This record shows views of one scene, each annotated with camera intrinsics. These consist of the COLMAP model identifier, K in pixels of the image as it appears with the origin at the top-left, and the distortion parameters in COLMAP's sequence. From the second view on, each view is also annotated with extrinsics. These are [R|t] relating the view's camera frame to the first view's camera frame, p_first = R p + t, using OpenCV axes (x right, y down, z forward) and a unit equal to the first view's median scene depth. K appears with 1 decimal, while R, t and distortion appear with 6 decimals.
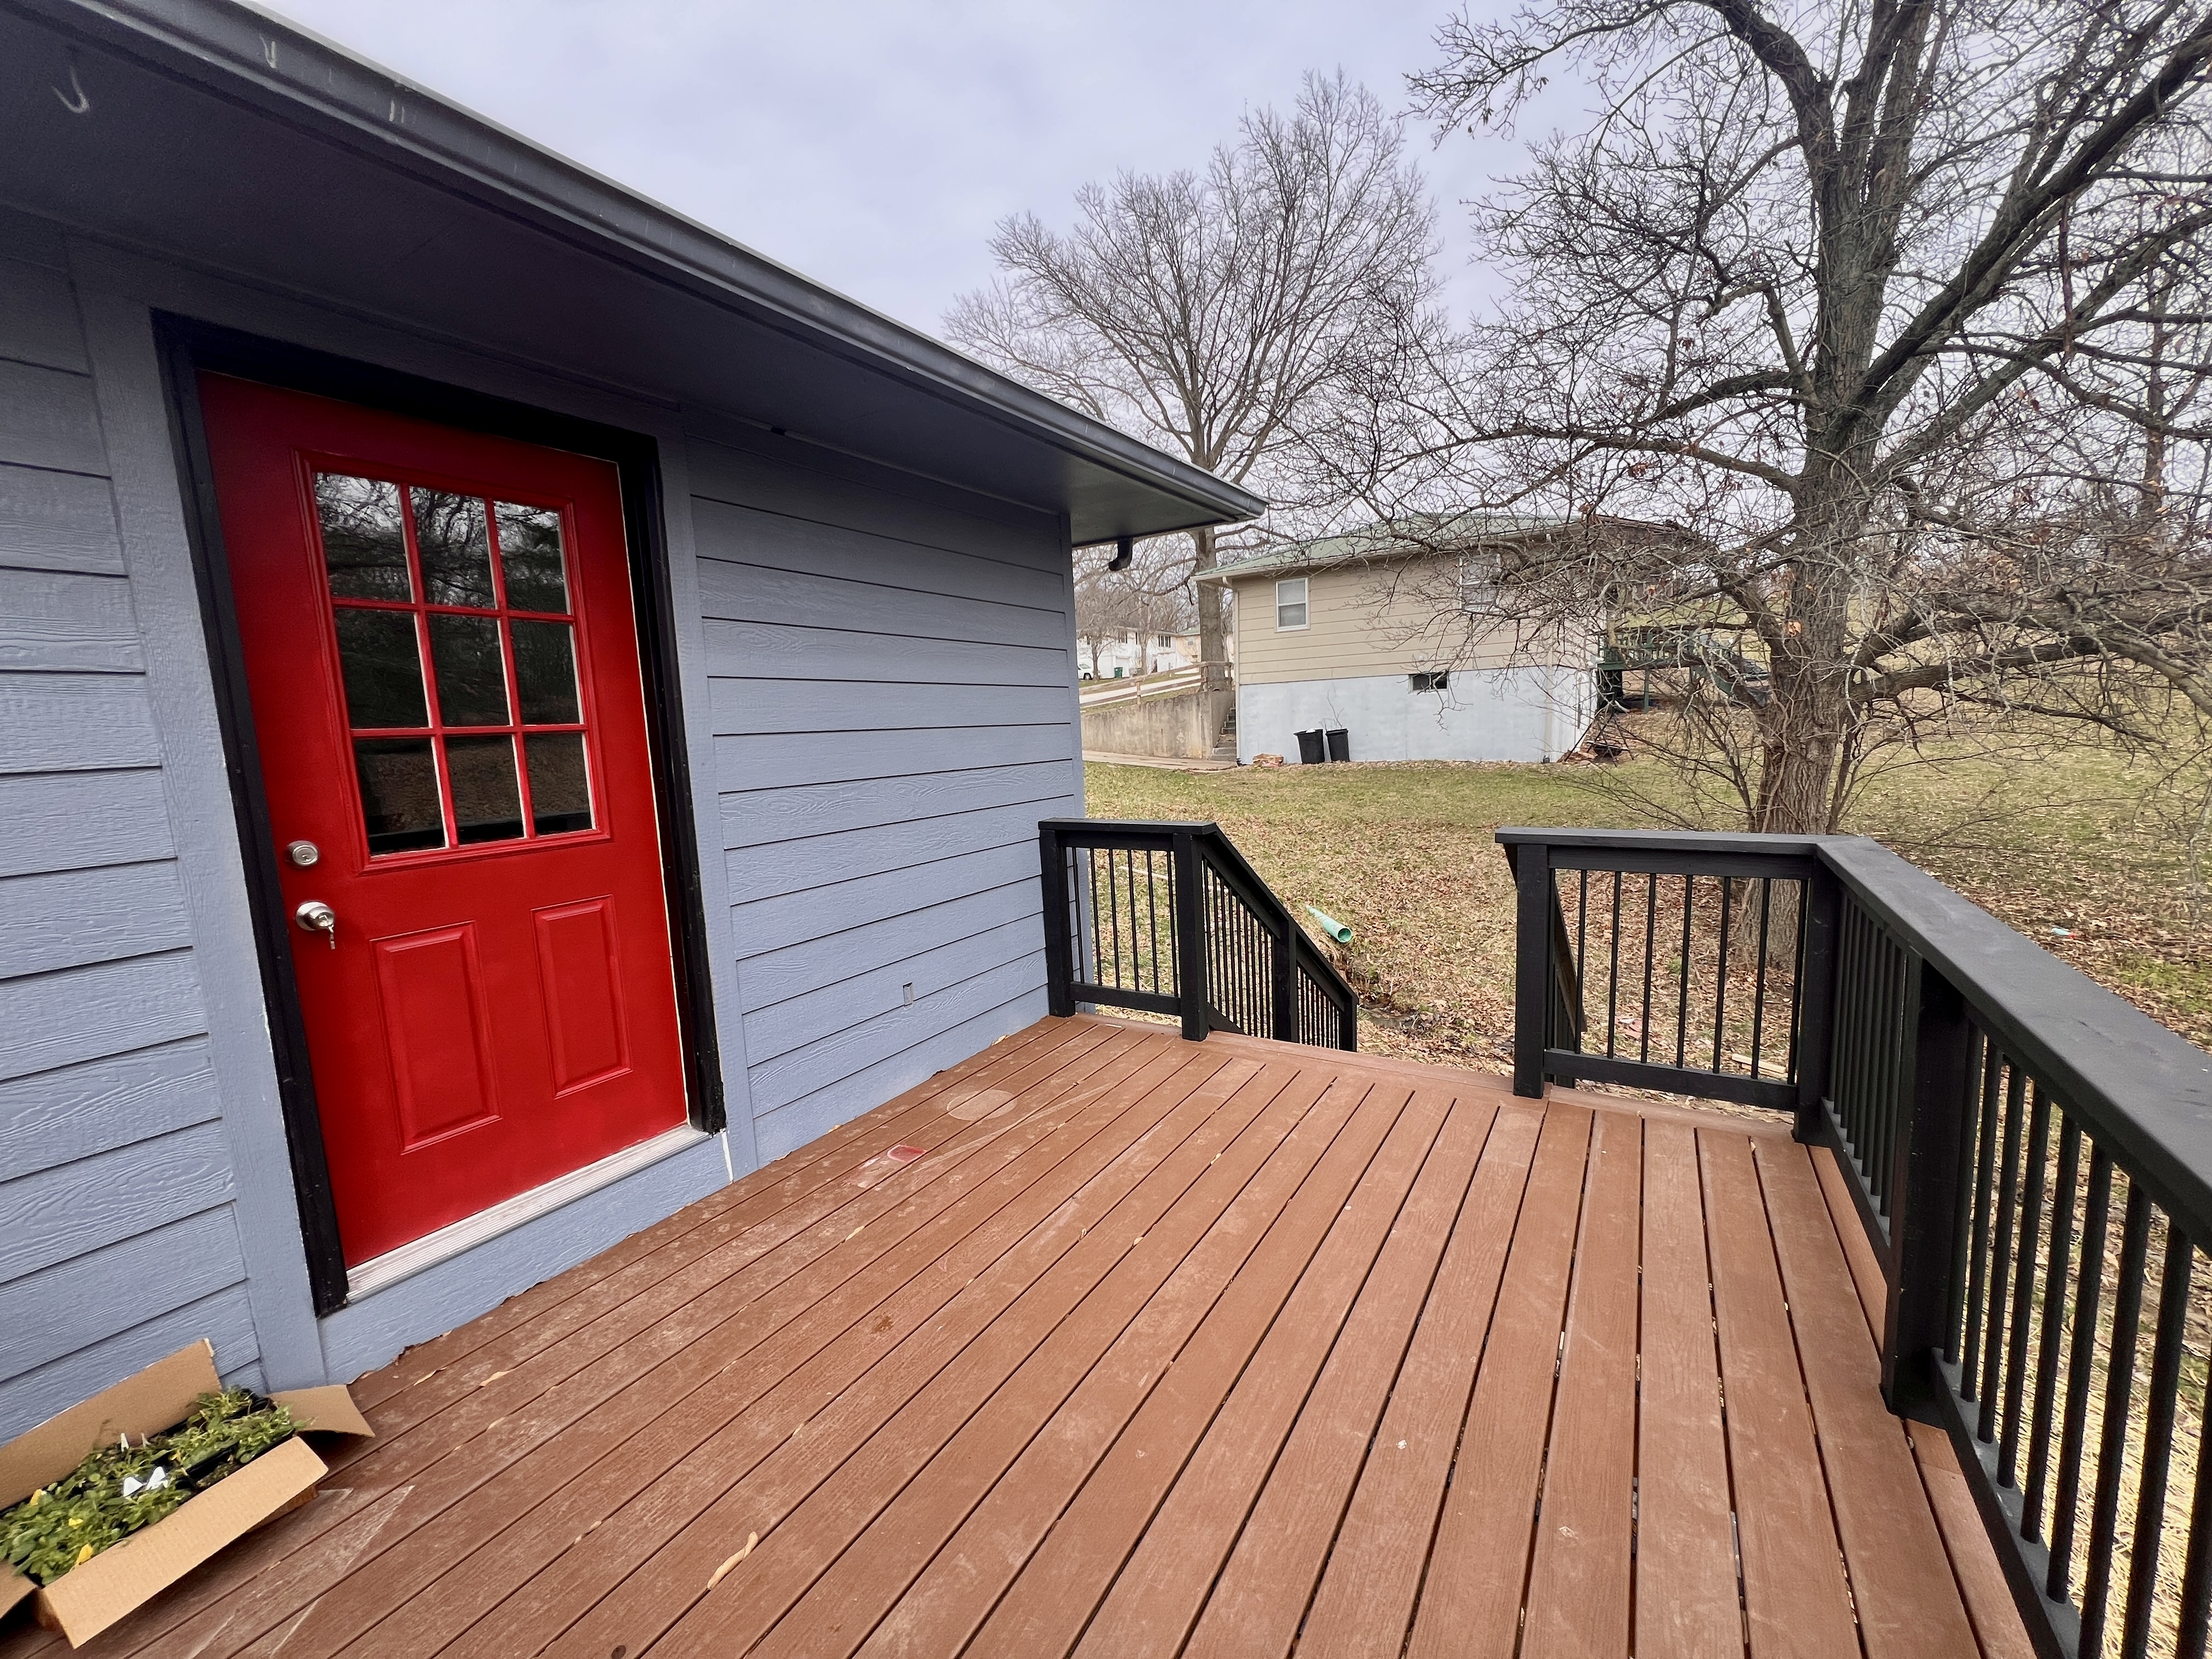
lens RADIAL K [[886.8, 0, 1102.5], [0, 886.8, 836.5], [0, 0, 1]] dist [-0.002774, 0.000811]
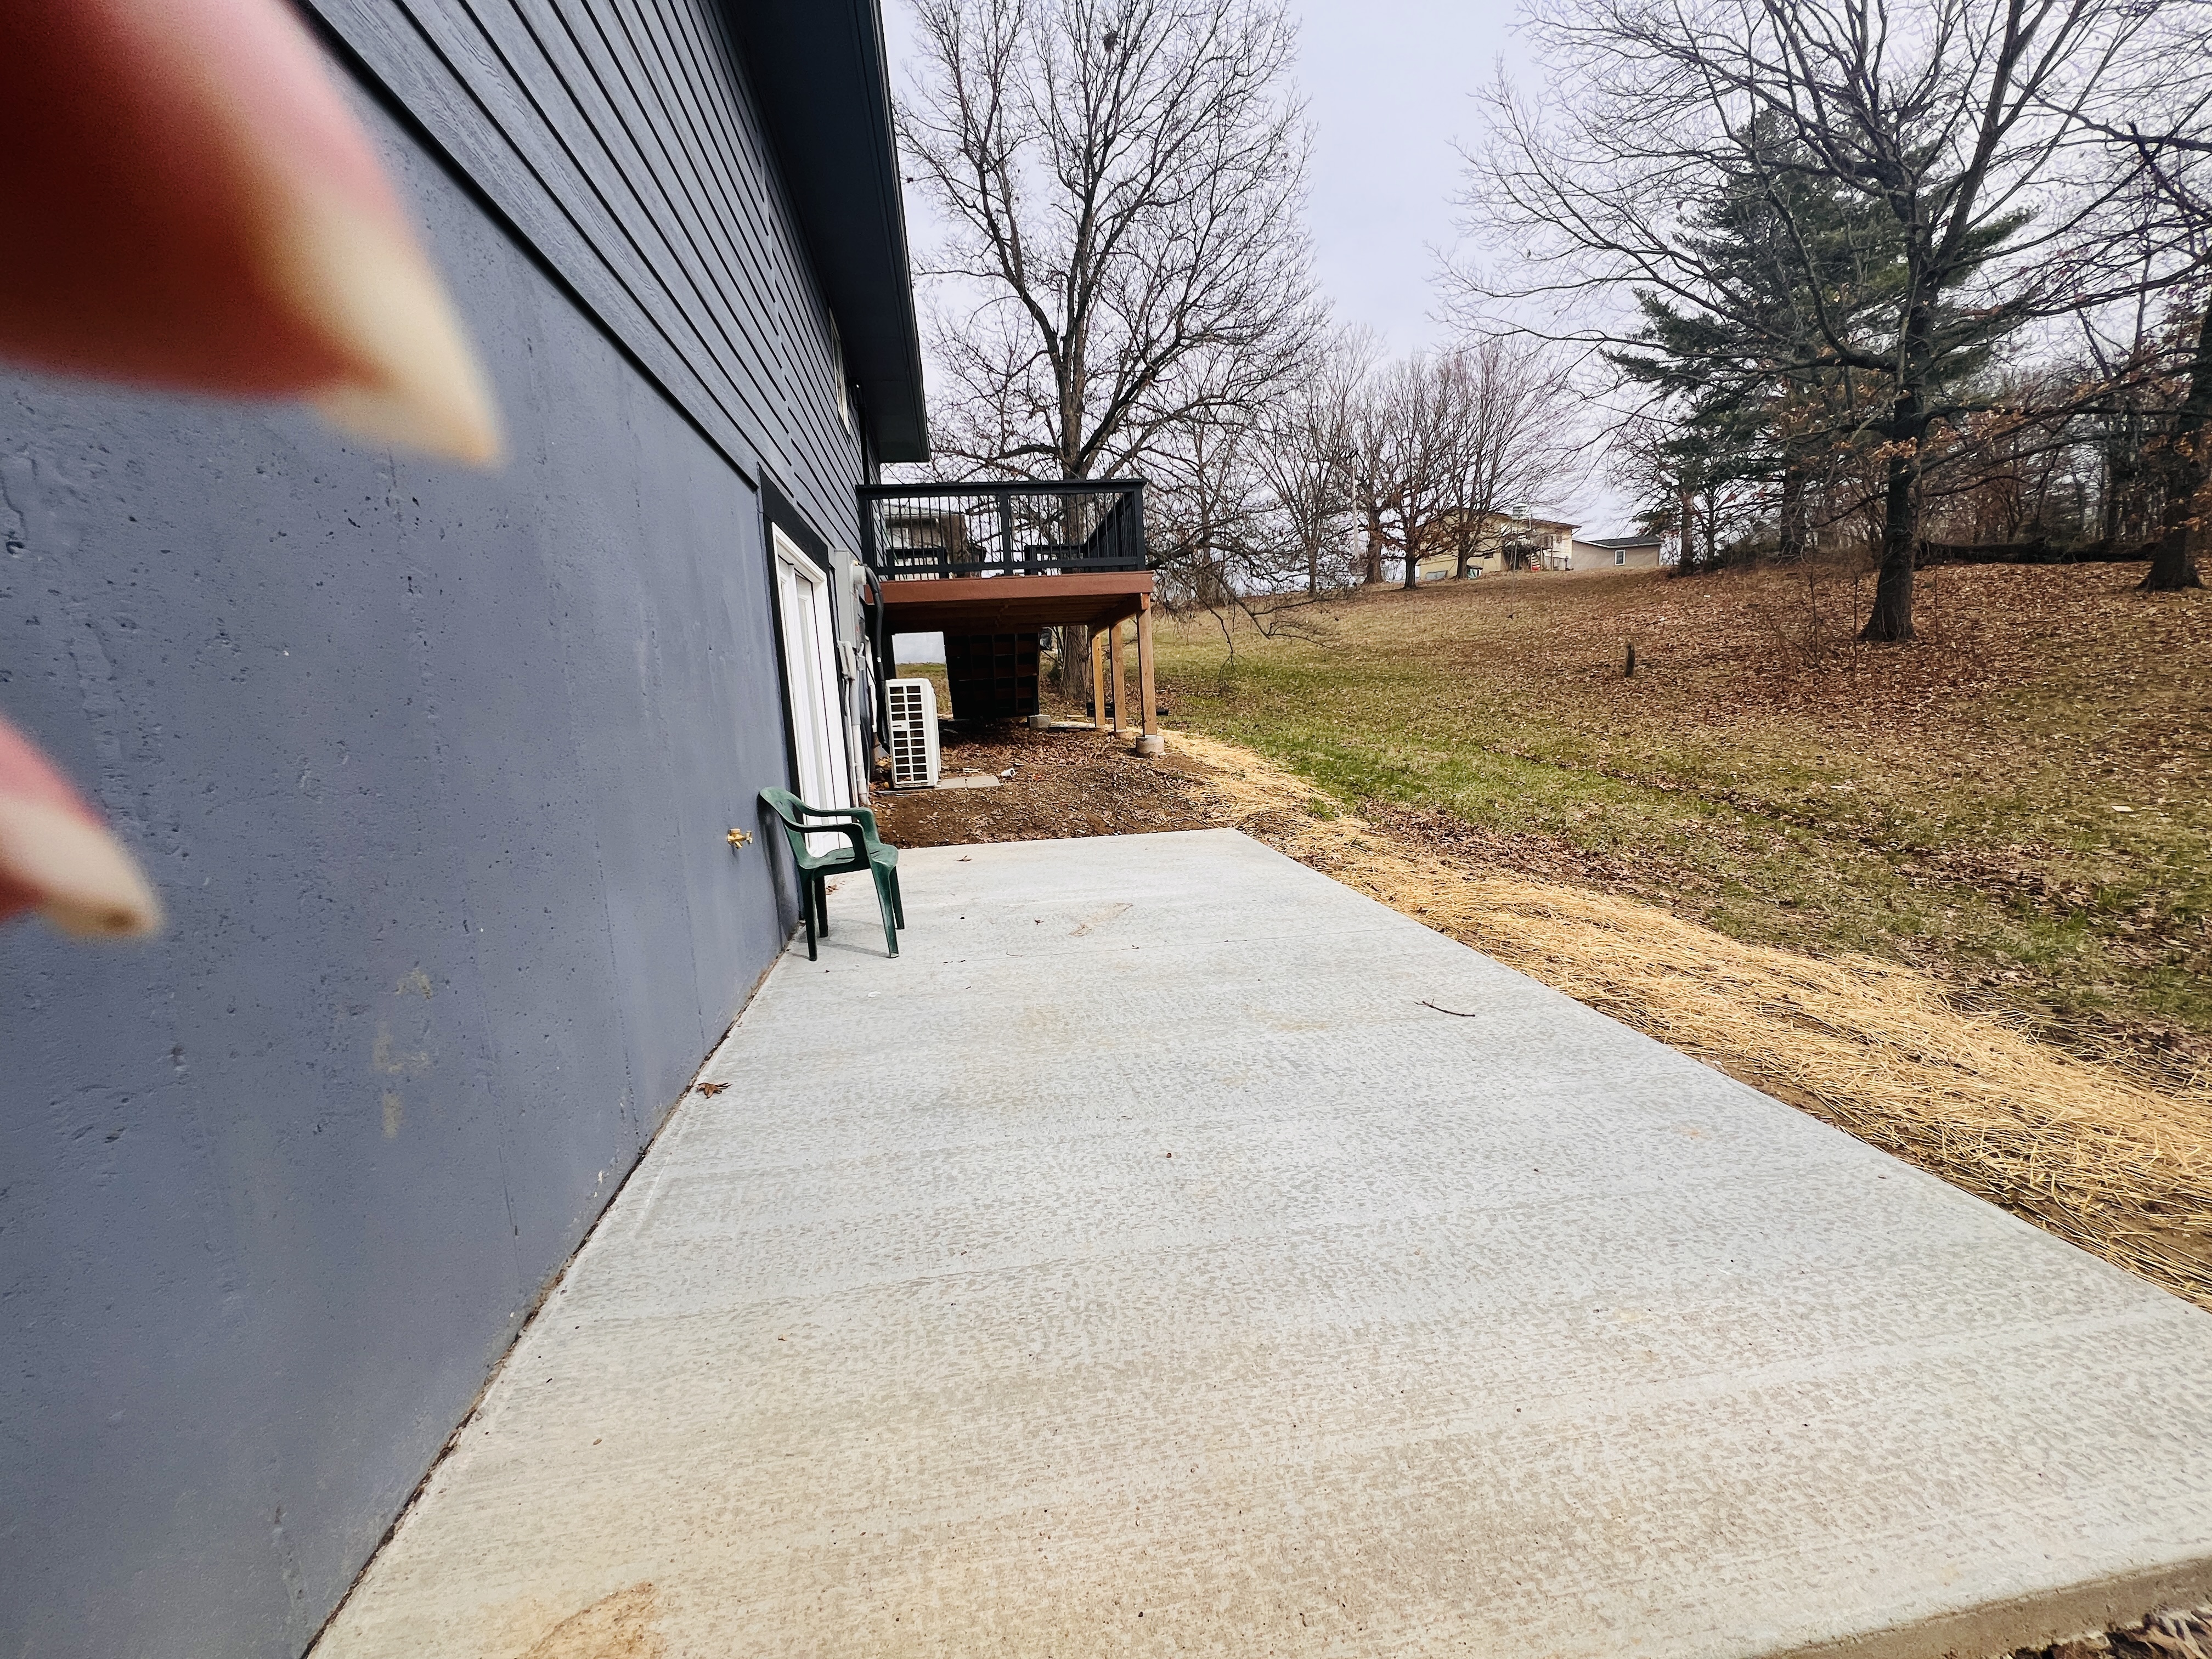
lens RADIAL K [[886.8, 0, 1109.2], [0, 886.8, 830.8], [0, 0, 1]] dist [-0.002774, 0.000811]
pose [[0.756892, -0.094531, 0.646667, -0.816302], [0.106800, 0.994073, 0.020312, 0.511228], [-0.644754, 0.053690, 0.762502, -0.929982]]
